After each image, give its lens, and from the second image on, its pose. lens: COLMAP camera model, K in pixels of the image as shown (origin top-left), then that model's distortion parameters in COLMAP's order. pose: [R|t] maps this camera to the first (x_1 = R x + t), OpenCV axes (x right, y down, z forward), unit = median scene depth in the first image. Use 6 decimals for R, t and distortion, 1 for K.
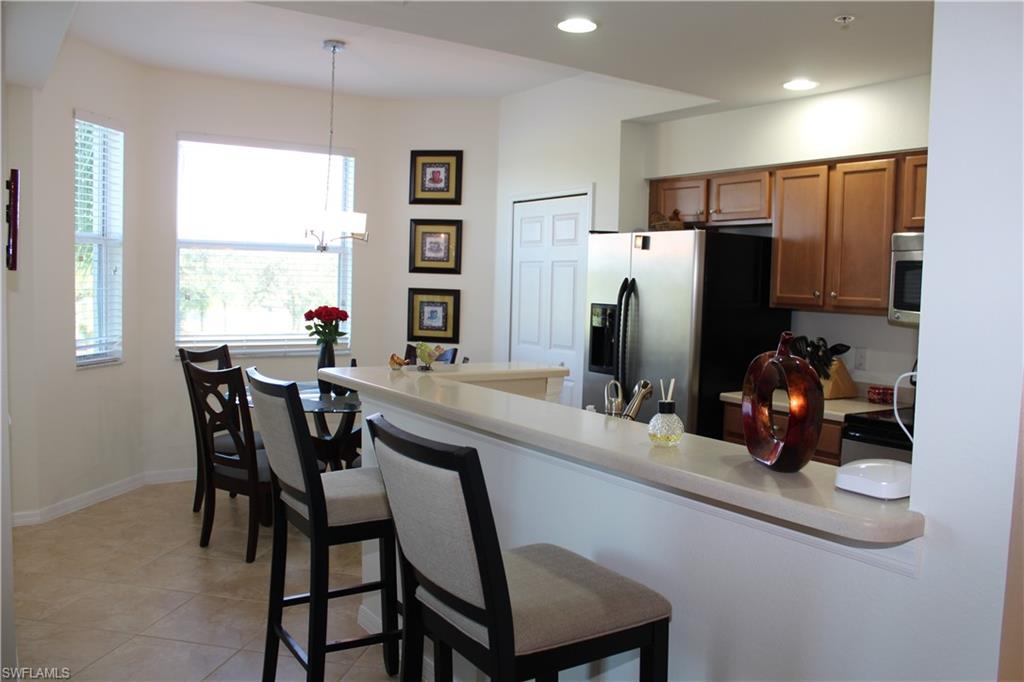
lens RADIAL K [[854.2, 0, 512.1], [0, 854.2, 332.3], [0, 0, 1]] dist [-0.151454, 0.124900]
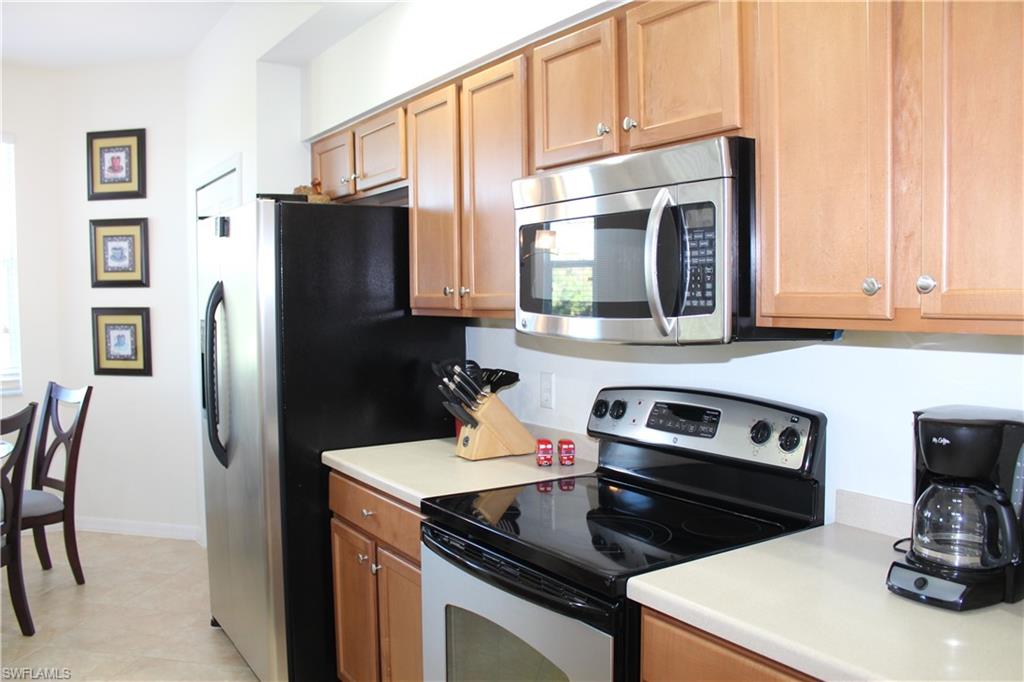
lens RADIAL K [[854.2, 0, 500.8], [0, 854.2, 339.2], [0, 0, 1]] dist [-0.151454, 0.124900]
pose [[0.999082, -0.037398, -0.020888, 0.276199], [0.037238, 0.999275, -0.007978, -0.002742], [0.021171, 0.007193, 0.999750, 0.247897]]
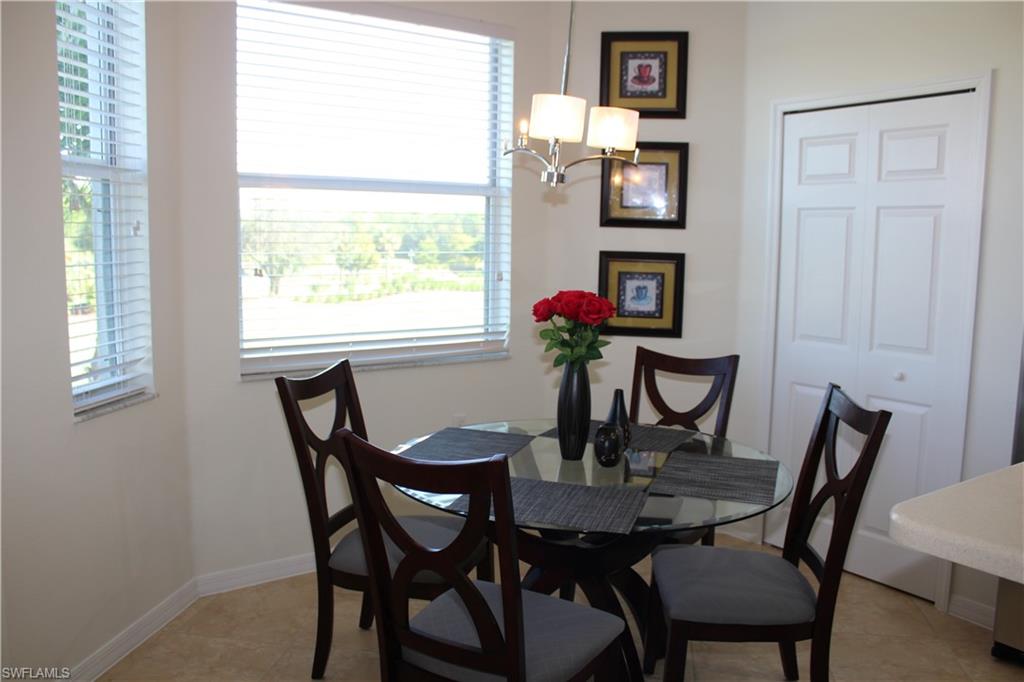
lens RADIAL K [[854.2, 0, 524.0], [0, 854.2, 331.9], [0, 0, 1]] dist [-0.151454, 0.124900]
pose [[0.998804, -0.017776, 0.045540, -0.211729], [0.015442, 0.998573, 0.051116, -0.025838], [-0.046383, -0.050351, 0.997654, 0.375927]]
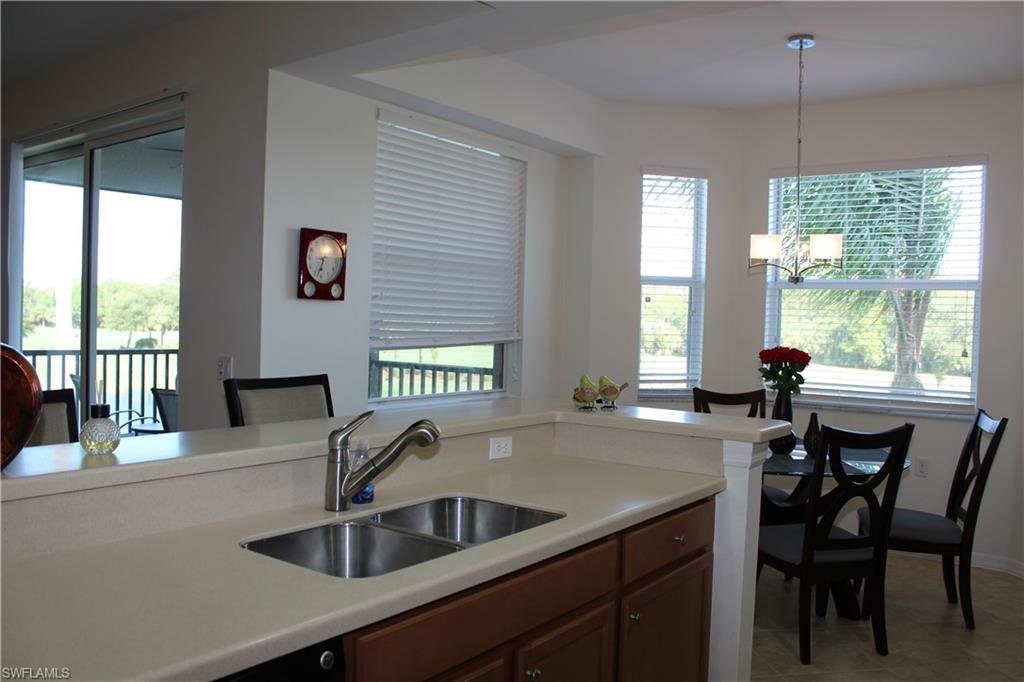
lens RADIAL K [[854.2, 0, 516.3], [0, 854.2, 340.2], [0, 0, 1]] dist [-0.151454, 0.124900]
pose [[0.332060, 0.007900, -0.943225, 0.378324], [-0.077192, 0.996839, -0.018826, -0.000598], [0.940094, 0.079061, 0.331620, 0.363767]]
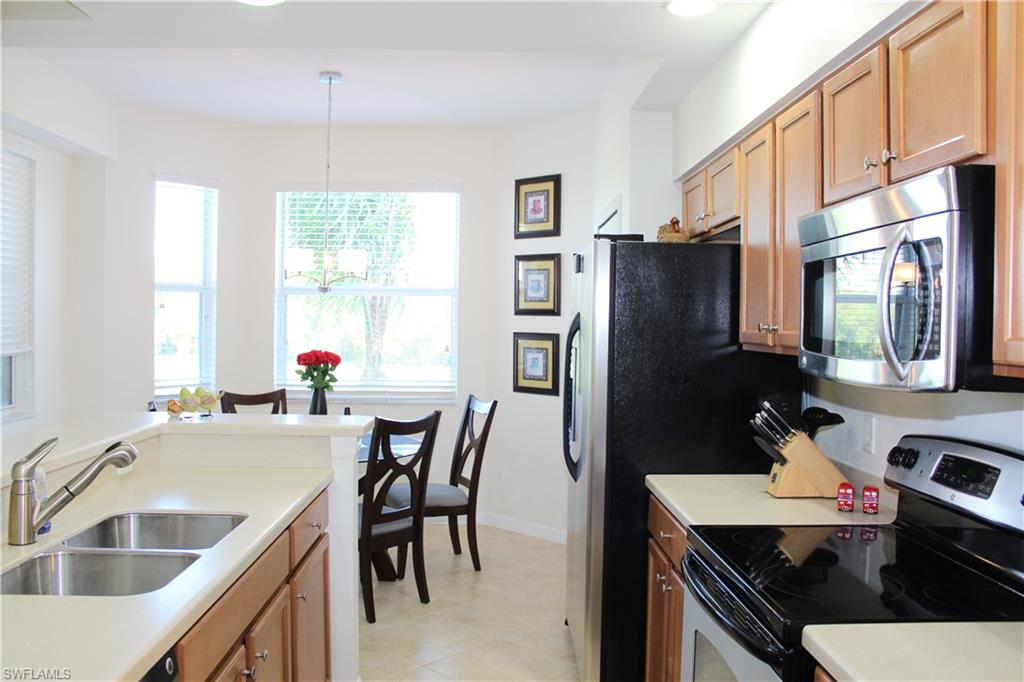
lens RADIAL K [[854.2, 0, 511.9], [0, 854.2, 339.3], [0, 0, 1]] dist [-0.151454, 0.124900]
pose [[0.843487, -0.006230, -0.537113, 0.366613], [-0.023159, 0.998581, -0.047951, -0.001671], [0.536650, 0.052884, 0.842146, 0.247512]]
